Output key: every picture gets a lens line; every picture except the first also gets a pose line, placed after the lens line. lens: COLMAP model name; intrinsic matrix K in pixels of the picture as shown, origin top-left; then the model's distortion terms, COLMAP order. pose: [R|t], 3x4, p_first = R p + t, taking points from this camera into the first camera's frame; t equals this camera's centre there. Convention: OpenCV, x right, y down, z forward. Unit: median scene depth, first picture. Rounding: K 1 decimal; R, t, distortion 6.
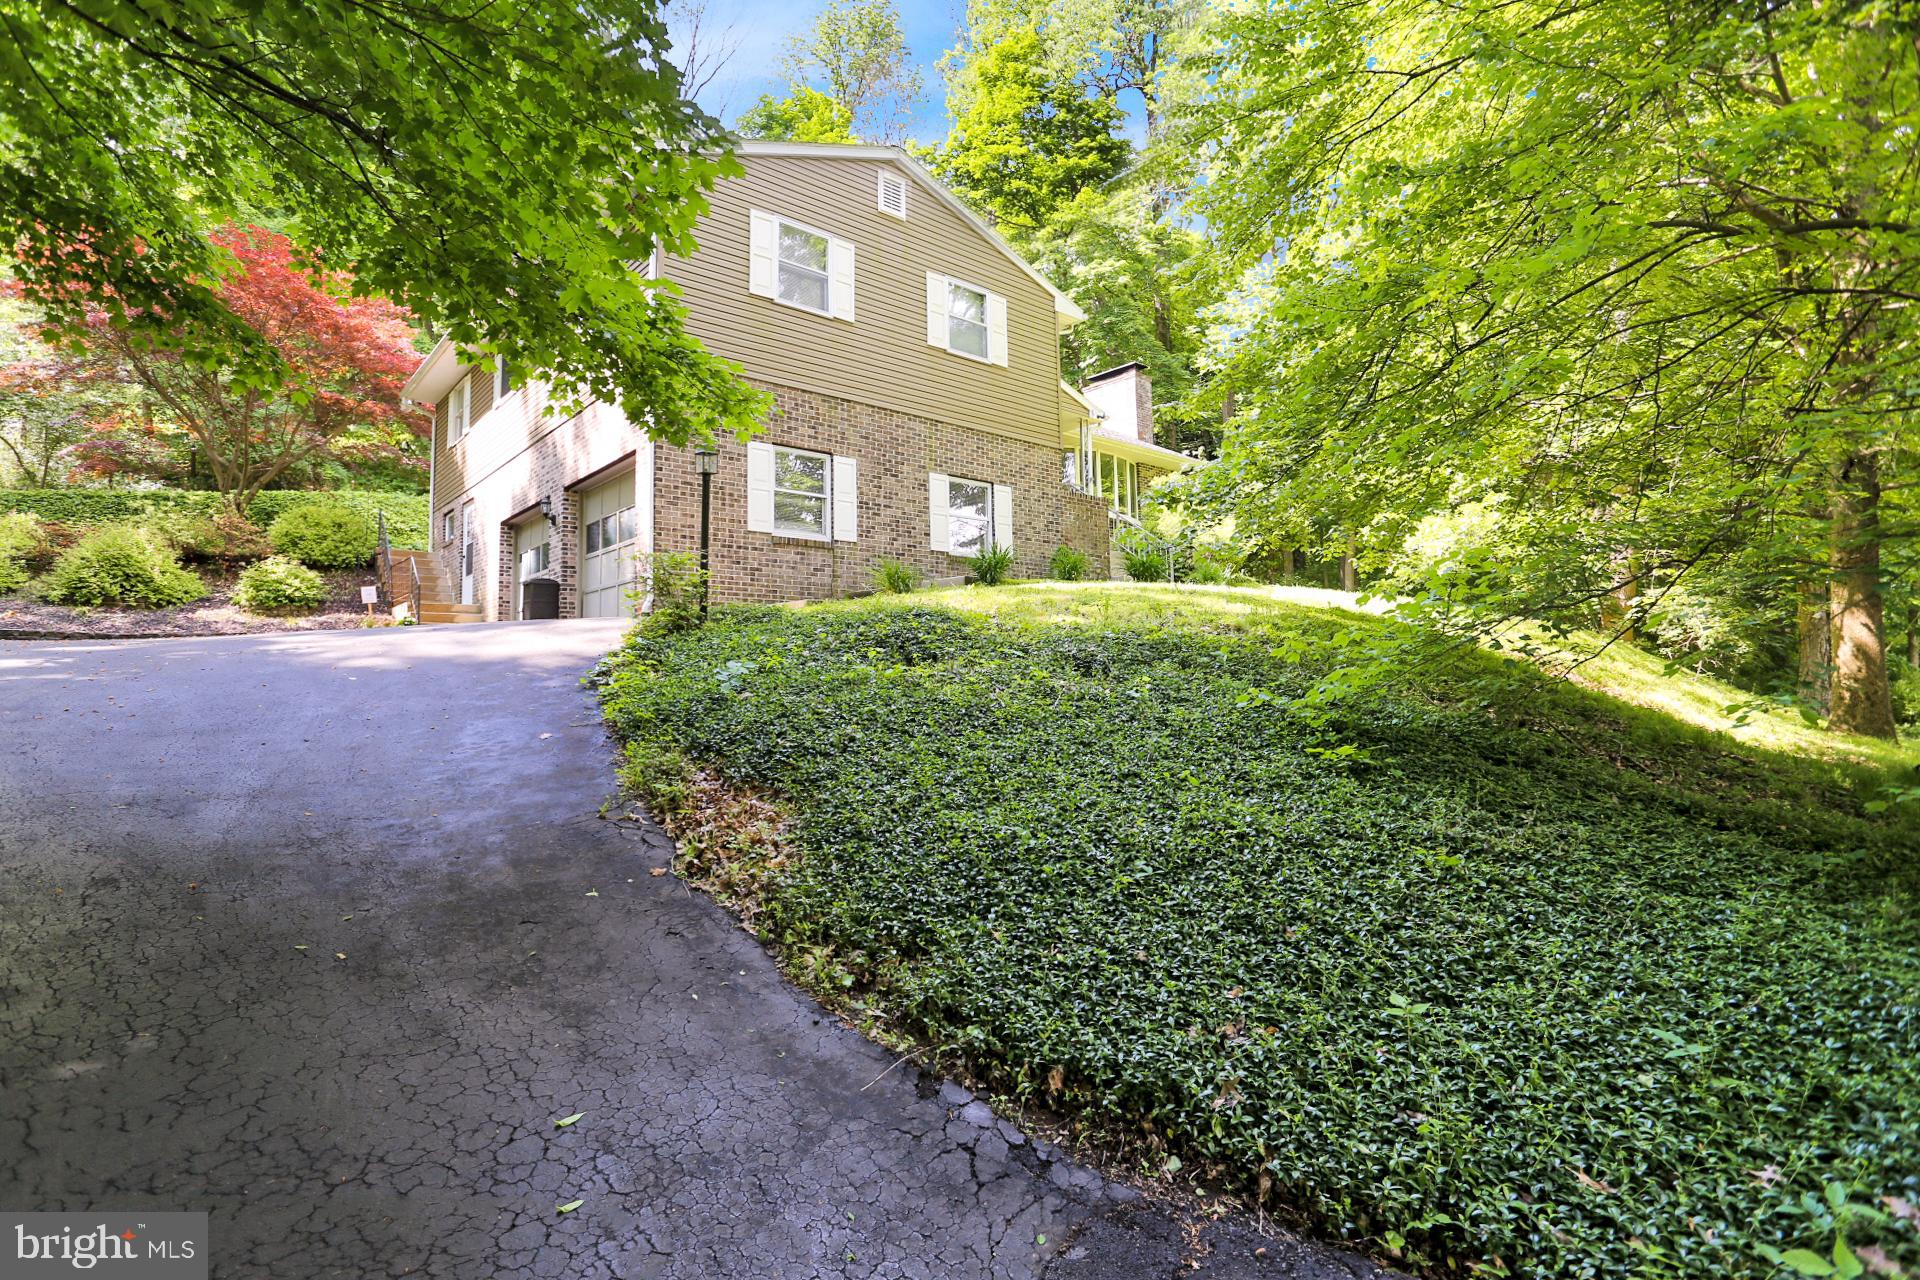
lens RADIAL K [[945.1, 0, 953.8], [0, 945.1, 629.2], [0, 0, 1]] dist [-0.078902, 0.036763]
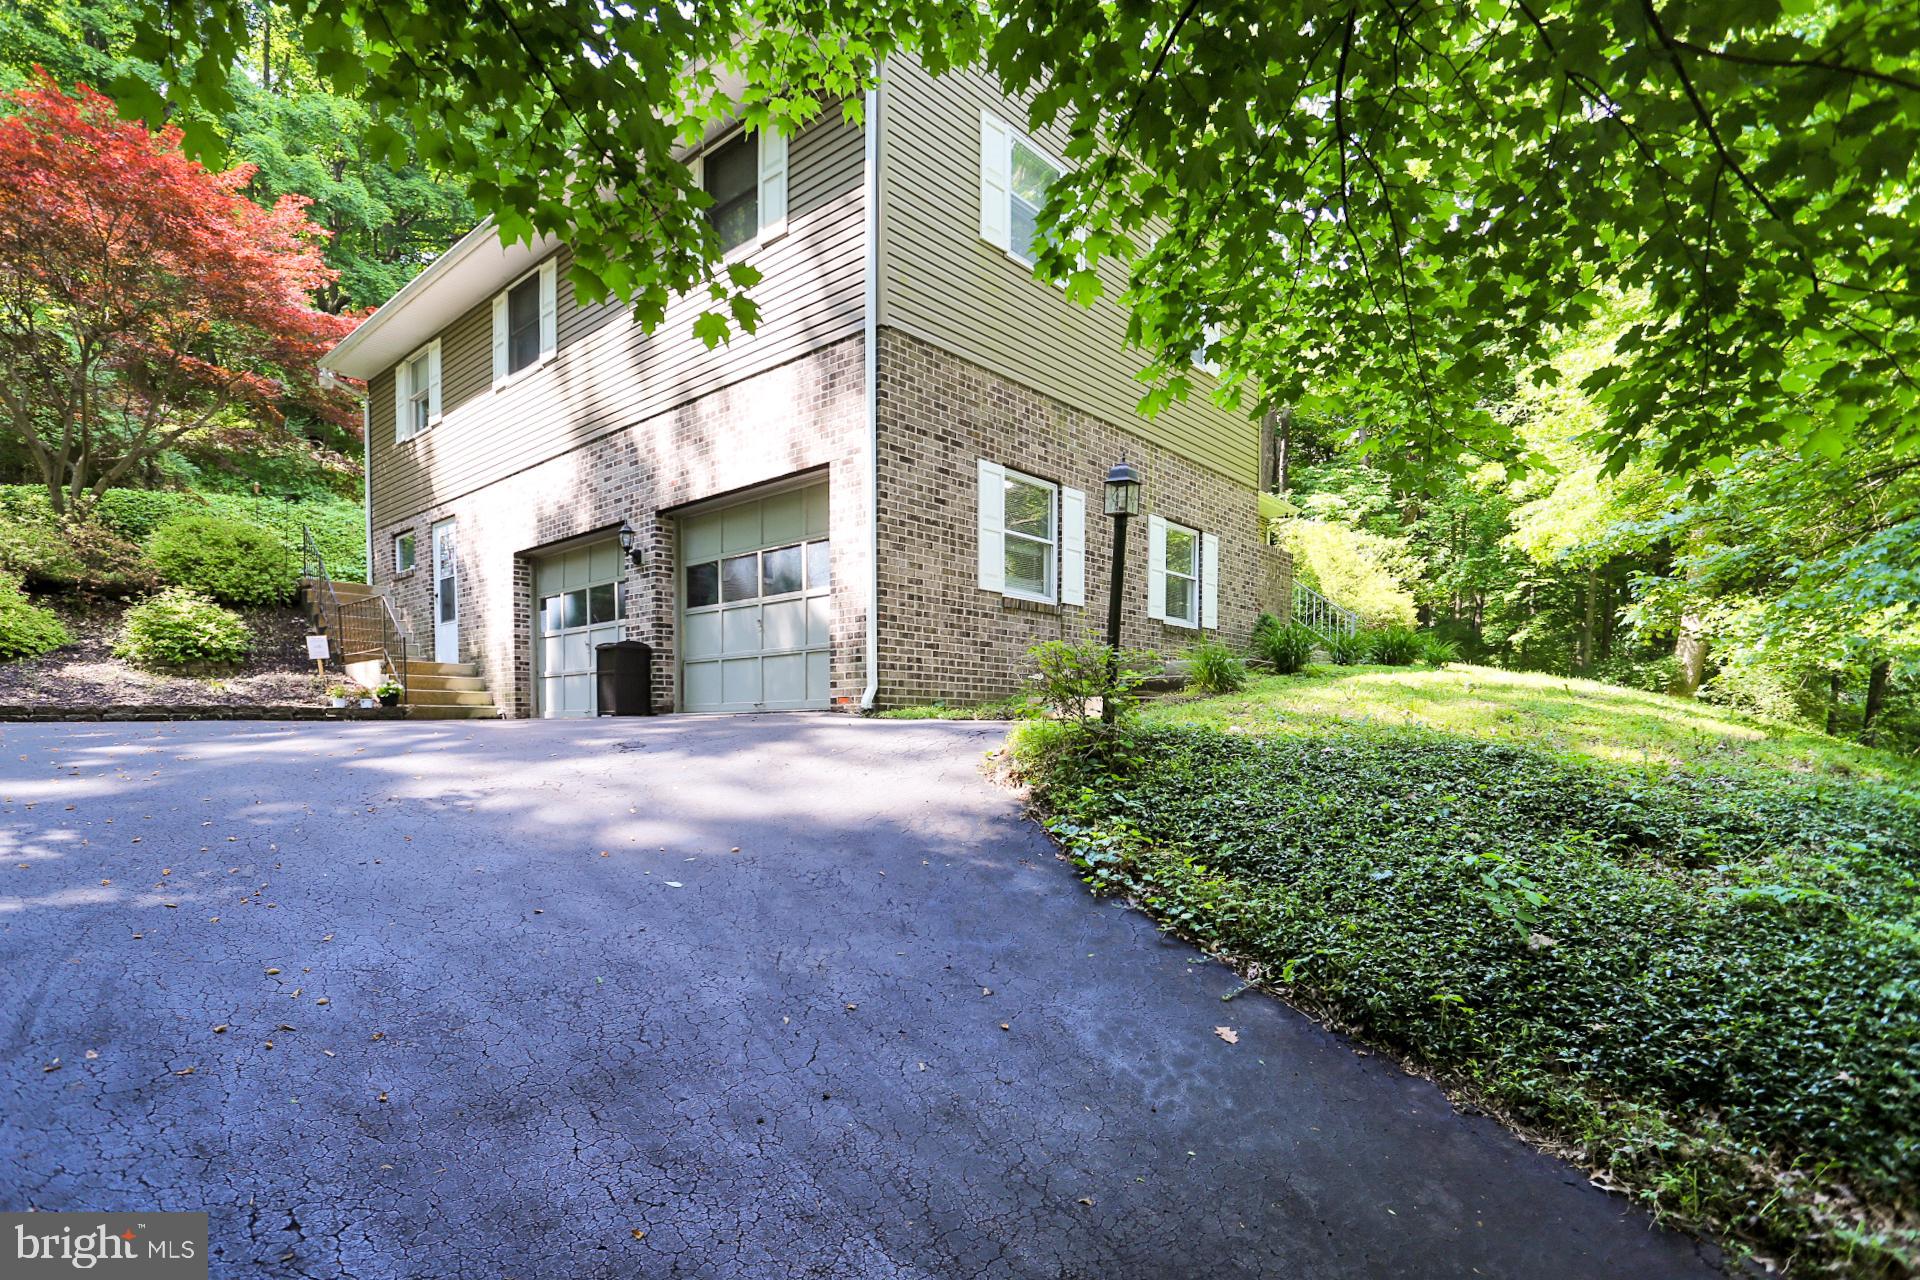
lens RADIAL K [[1004.1, 0, 925.1], [0, 1004.1, 784.3], [0, 0, 1]] dist [-0.061212, 0.045384]
pose [[0.994377, 0.014705, 0.104869, -0.251009], [-0.026618, 0.993226, 0.113113, -0.032186], [-0.102496, -0.115268, 0.988032, 0.179676]]
